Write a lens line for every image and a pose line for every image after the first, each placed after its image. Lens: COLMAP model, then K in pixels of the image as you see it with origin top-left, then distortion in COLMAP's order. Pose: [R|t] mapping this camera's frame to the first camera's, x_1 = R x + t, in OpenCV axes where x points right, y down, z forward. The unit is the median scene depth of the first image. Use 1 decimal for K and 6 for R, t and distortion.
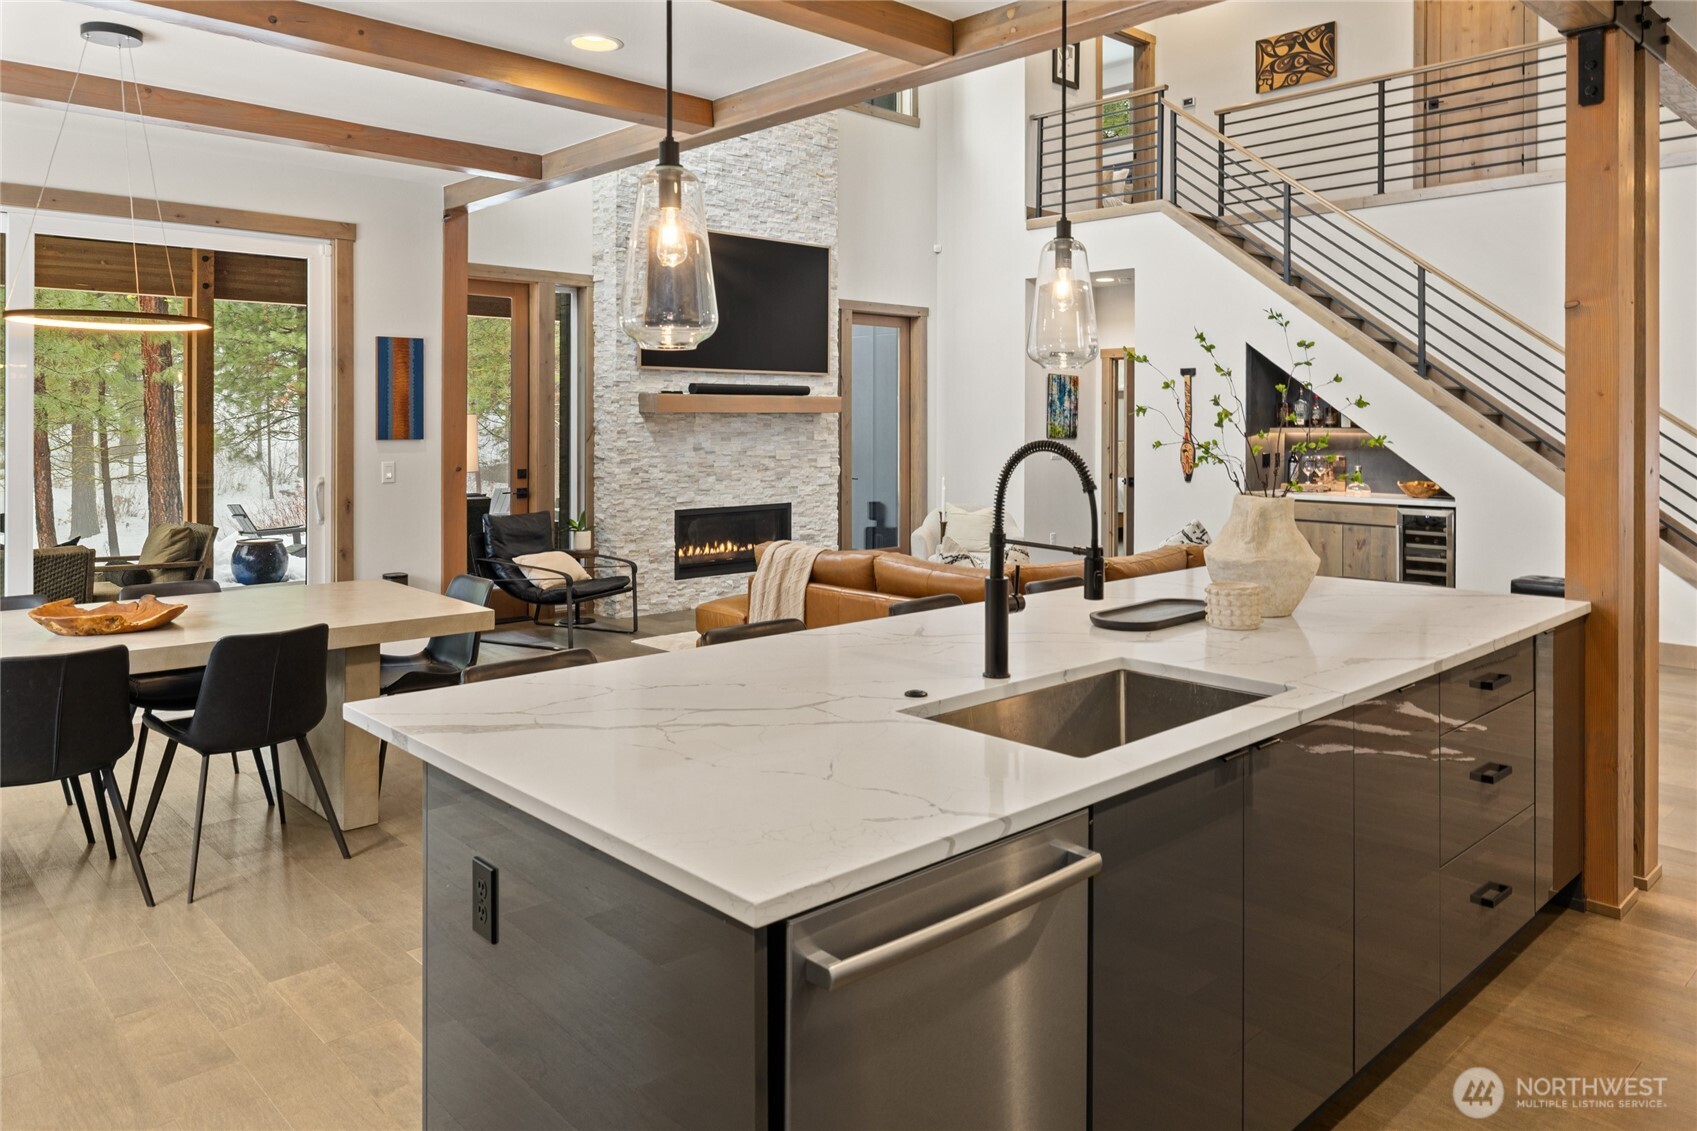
lens RADIAL K [[2258.9, 0, 837.8], [0, 2258.9, 555.2], [0, 0, 1]] dist [-0.115859, 0.000000]
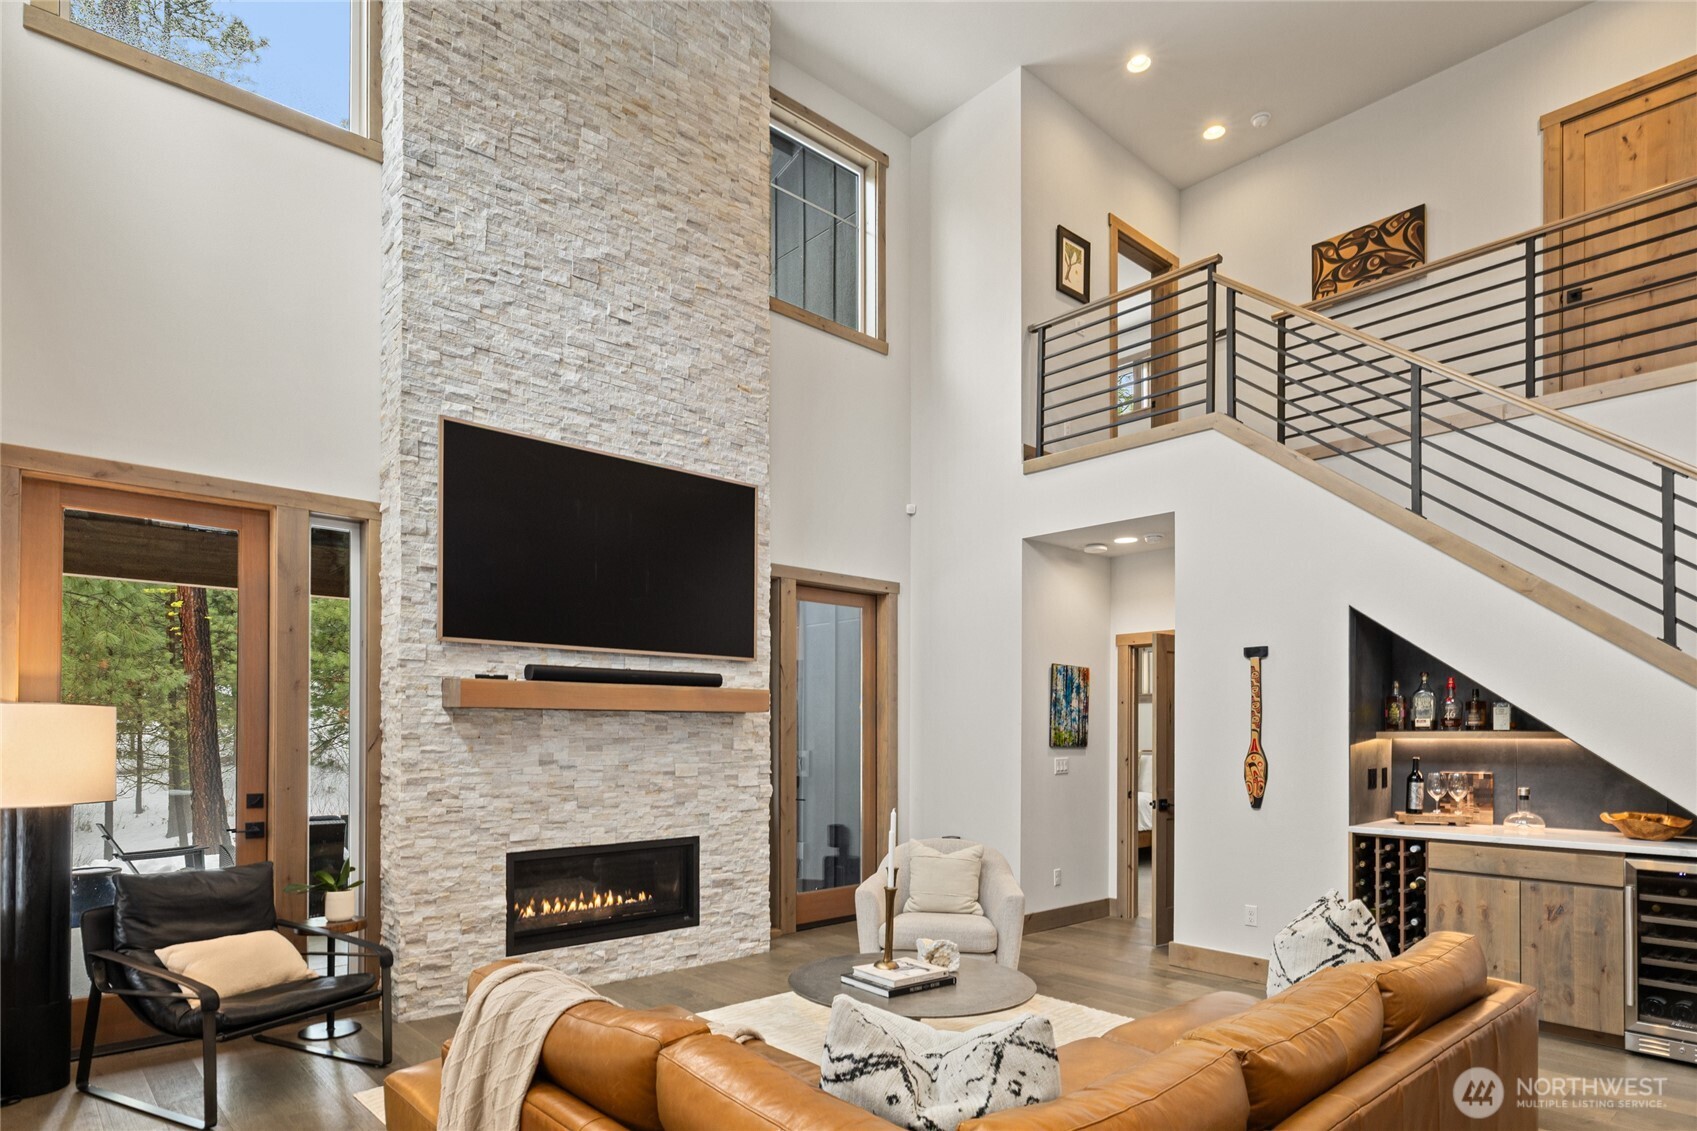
lens RADIAL K [[1738.6, 0, 892.6], [0, 1738.6, 750.6], [0, 0, 1]] dist [-0.014728, 0.000000]
pose [[0.999903, 0.000710, 0.013900, 0.034816], [-0.000014, 0.998746, -0.050067, -0.023786], [-0.013918, 0.050062, 0.998649, 0.463693]]
